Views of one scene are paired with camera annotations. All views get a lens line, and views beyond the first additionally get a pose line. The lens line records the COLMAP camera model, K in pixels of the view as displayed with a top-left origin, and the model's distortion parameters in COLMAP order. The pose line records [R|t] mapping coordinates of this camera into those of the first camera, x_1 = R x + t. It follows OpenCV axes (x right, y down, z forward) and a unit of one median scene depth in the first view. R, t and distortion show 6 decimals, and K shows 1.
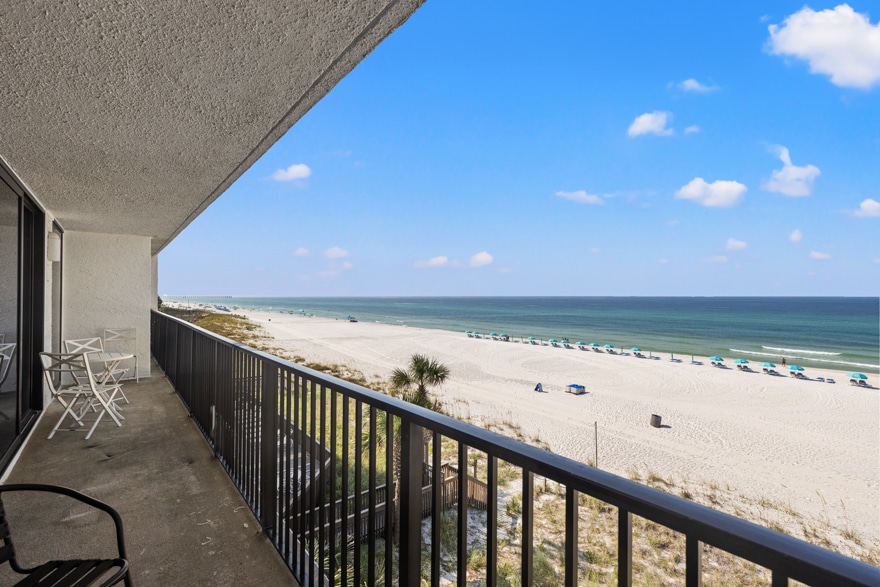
lens RADIAL K [[401.6, 0, 446.7], [0, 401.6, 294.5], [0, 0, 1]] dist [-0.002603, 0.001682]
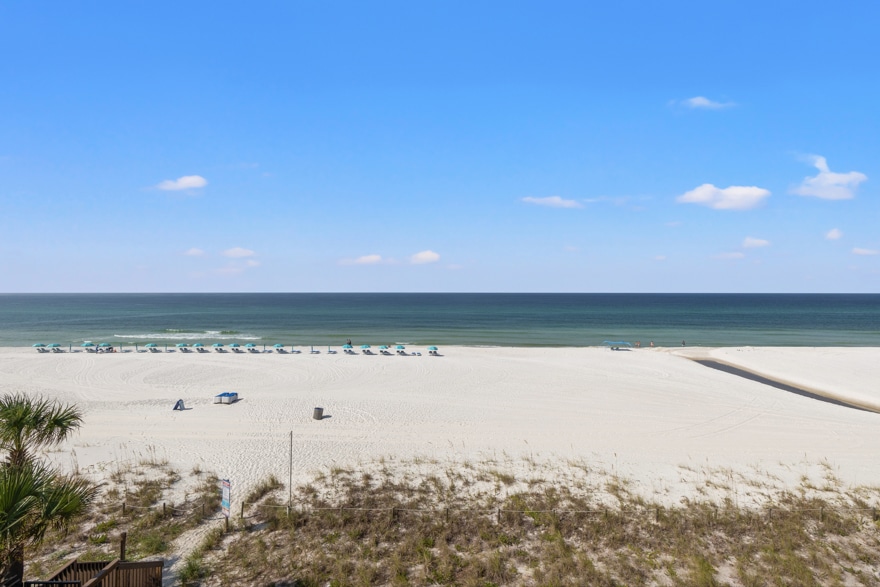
lens RADIAL K [[401.6, 0, 436.9], [0, 401.6, 293.8], [0, 0, 1]] dist [-0.002603, 0.001682]
pose [[0.649828, -0.004809, 0.760066, -0.062743], [-0.000978, 0.999974, 0.007163, 0.000118], [-0.760080, -0.005398, 0.649807, 0.100742]]
